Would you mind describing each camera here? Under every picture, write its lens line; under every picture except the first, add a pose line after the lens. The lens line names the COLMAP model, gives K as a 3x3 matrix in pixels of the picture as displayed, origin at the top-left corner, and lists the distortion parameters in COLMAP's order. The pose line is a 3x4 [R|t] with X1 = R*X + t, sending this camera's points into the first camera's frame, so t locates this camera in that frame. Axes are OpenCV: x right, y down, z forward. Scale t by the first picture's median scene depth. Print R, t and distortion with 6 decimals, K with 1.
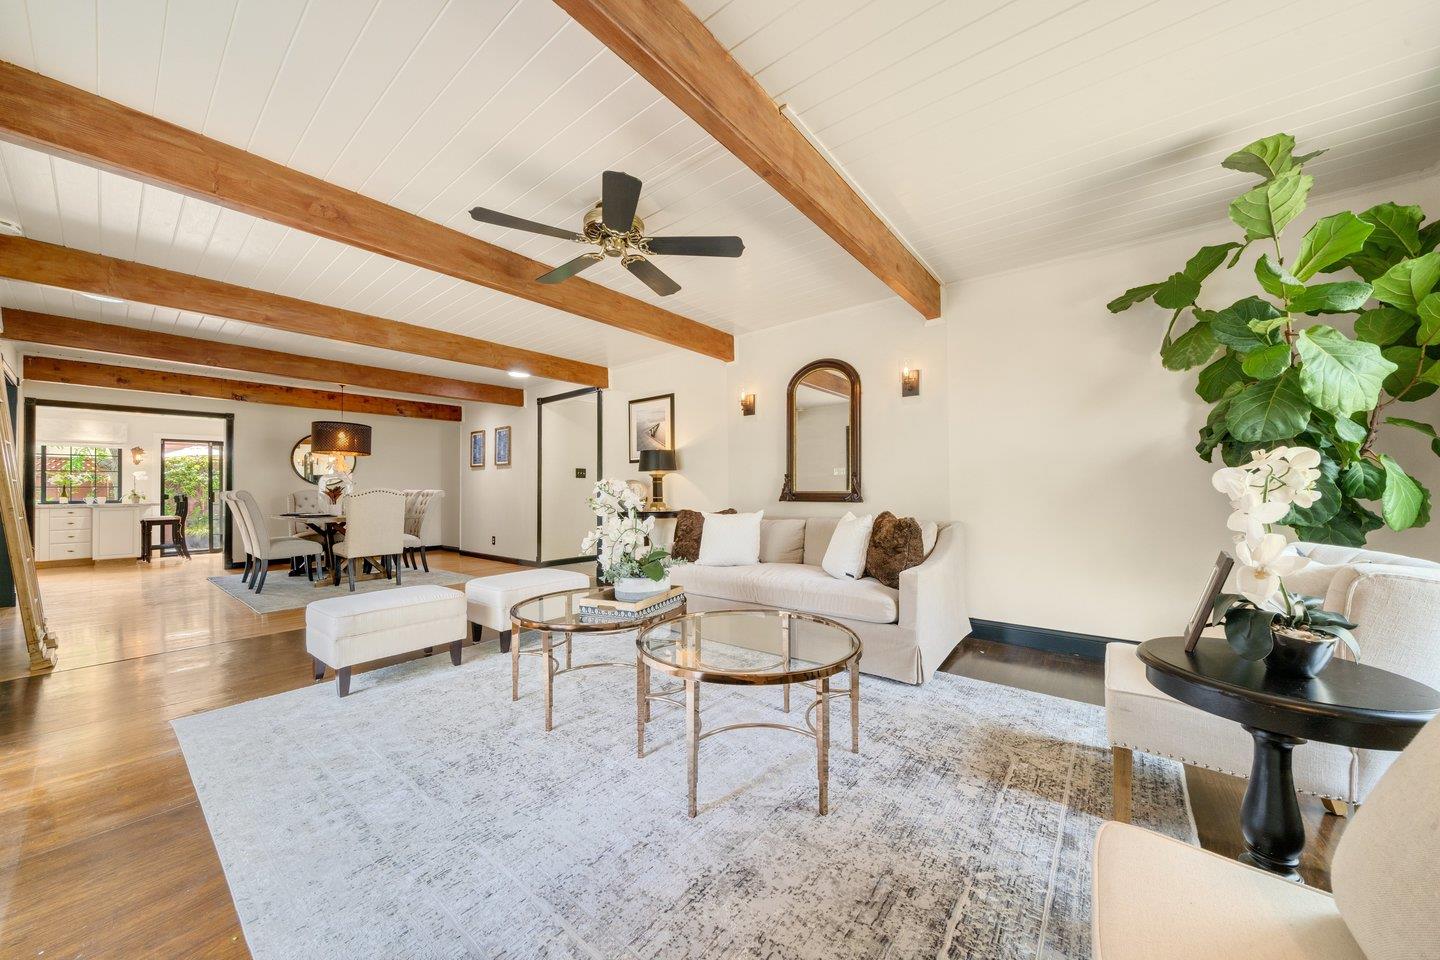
lens RADIAL K [[506.0, 0, 713.8], [0, 506.0, 483.2], [0, 0, 1]] dist [-0.001058, -0.000145]
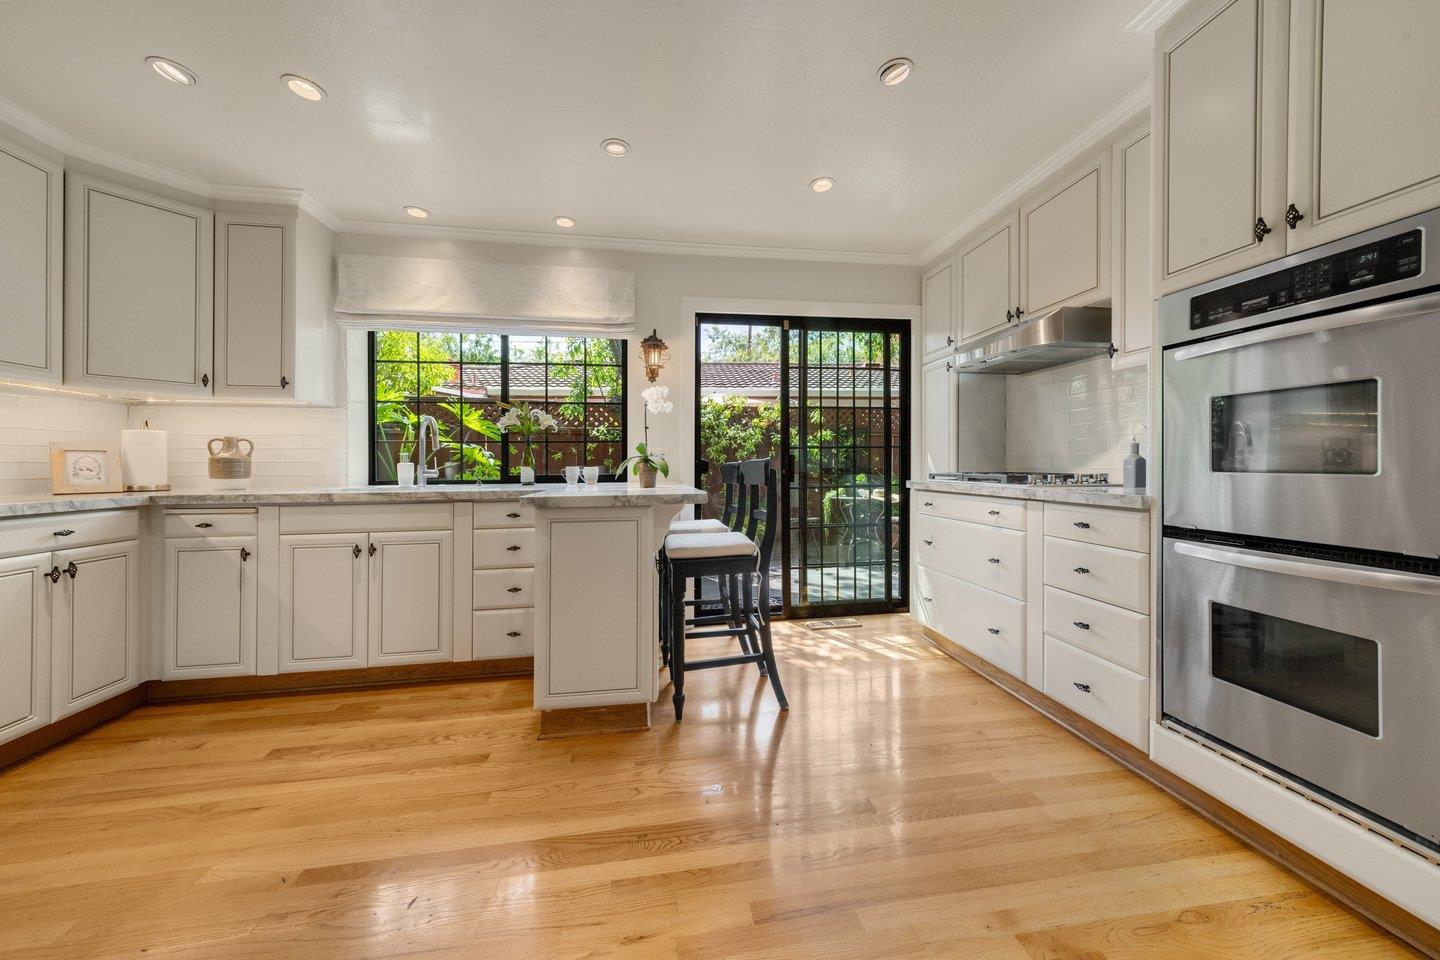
lens RADIAL K [[487.0, 0, 718.4], [0, 487.0, 455.6], [0, 0, 1]] dist [0.003685, 0.000171]
pose [[0.741933, -0.004770, -0.670457, -0.895392], [0.007153, 0.999974, 0.000801, 0.019363], [0.670436, -0.005390, 0.741948, 0.792203]]
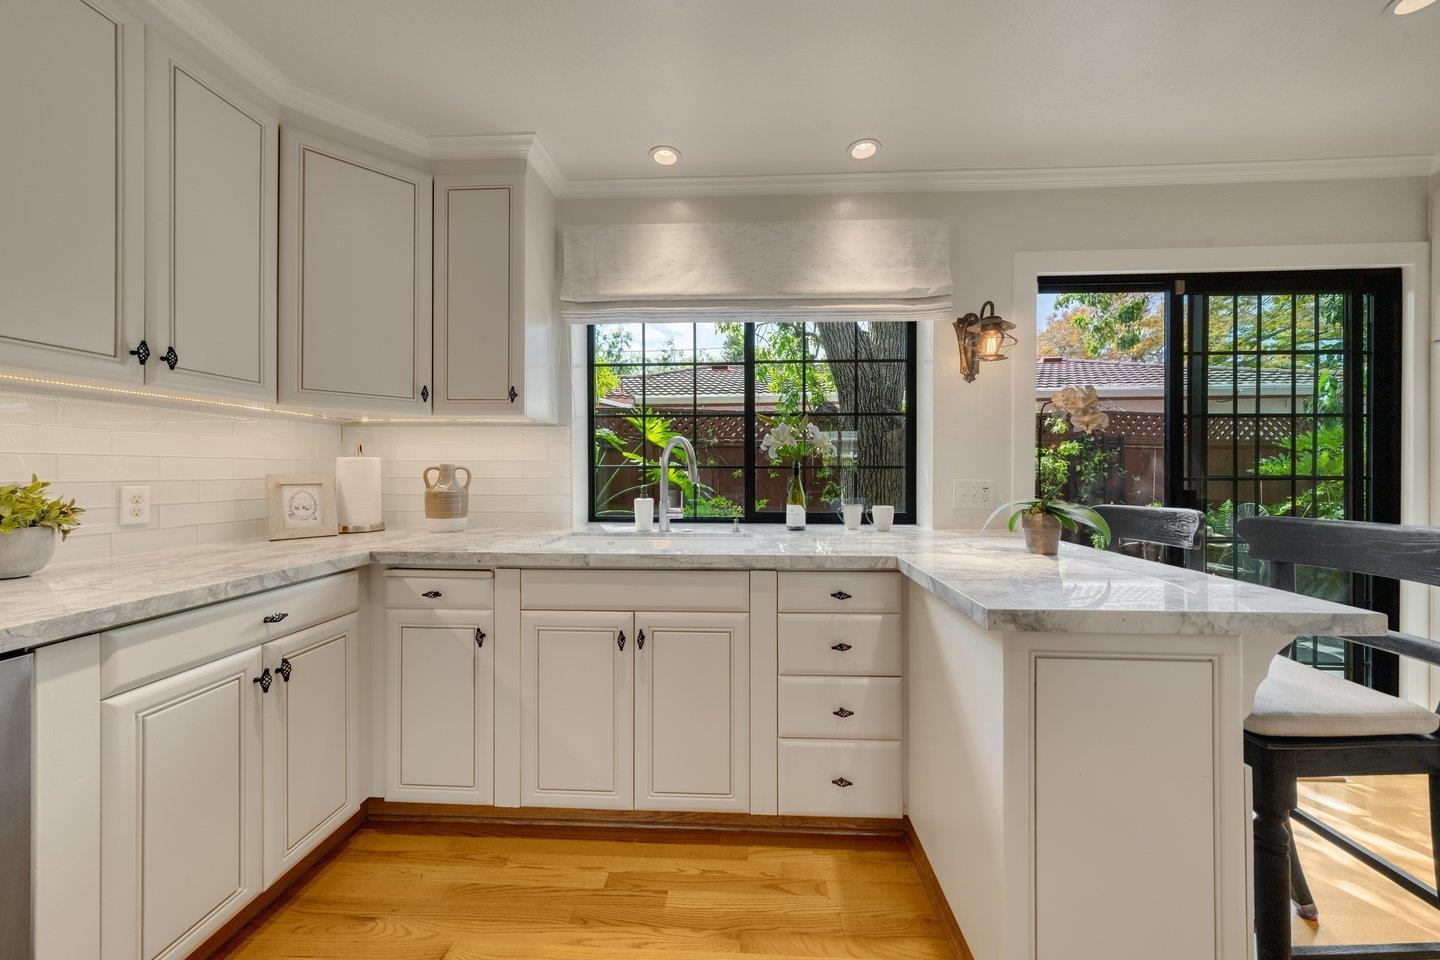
lens RADIAL K [[490.0, 0, 725.6], [0, 490.0, 465.4], [0, 0, 1]] dist [-0.000740, -0.000071]
pose [[0.593615, 0.004849, -0.804735, -1.056463], [0.002667, 0.999965, 0.007993, 0.003762], [0.804745, -0.006891, 0.593581, 0.780933]]
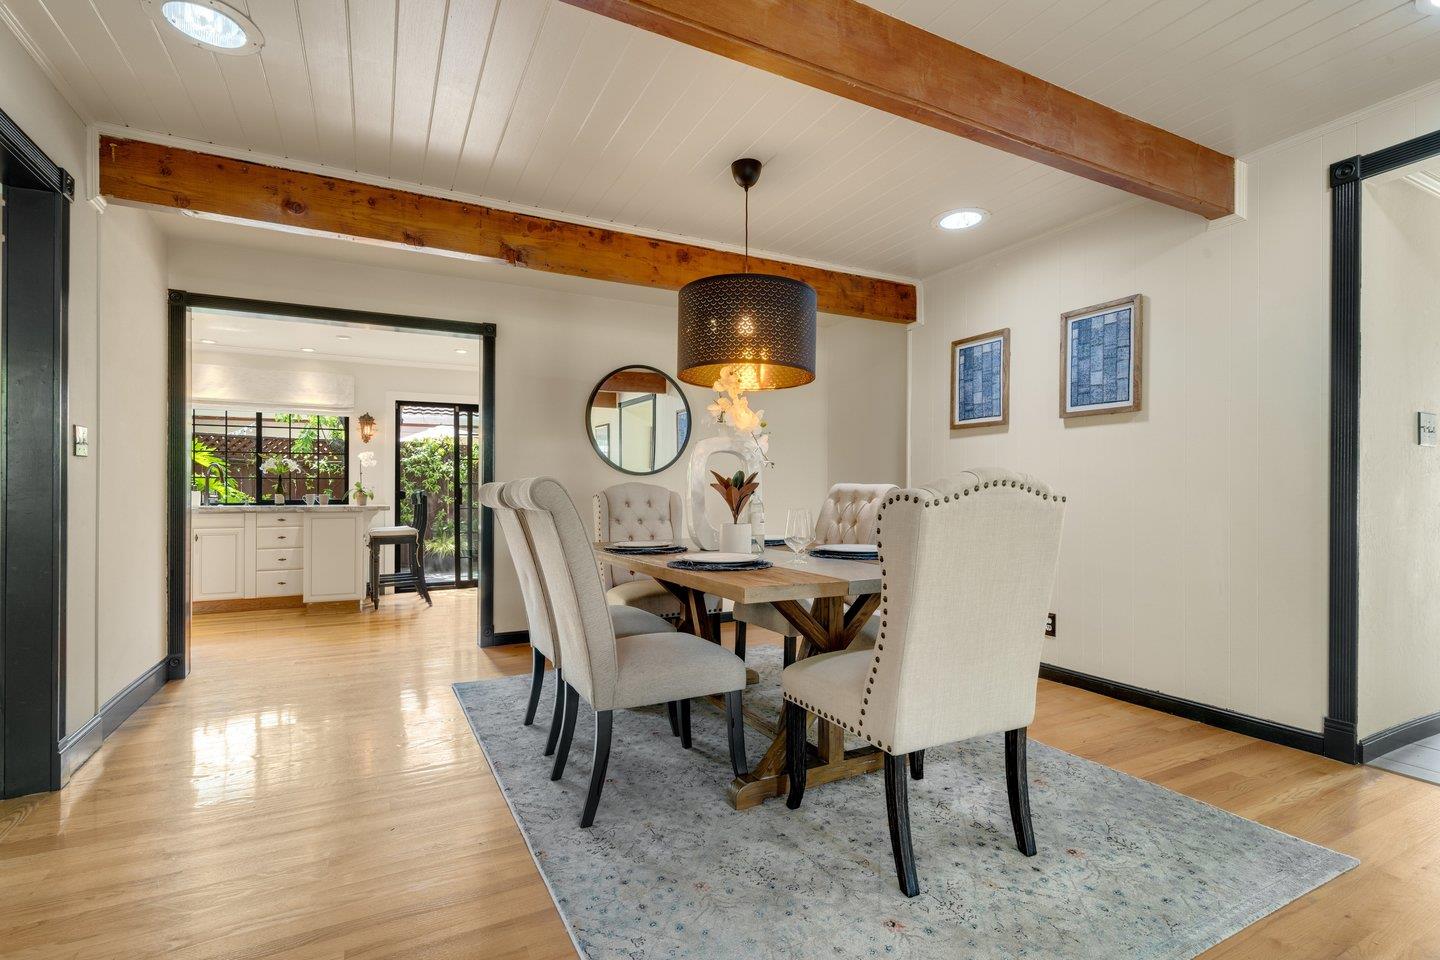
lens RADIAL K [[670.1, 0, 717.9], [0, 670.1, 489.7], [0, 0, 1]] dist [0.000203, -0.000061]
pose [[0.917700, 0.006152, -0.397226, -0.436921], [-0.001627, 0.999930, 0.011727, 0.010688], [0.397270, -0.010116, 0.917646, 0.433542]]
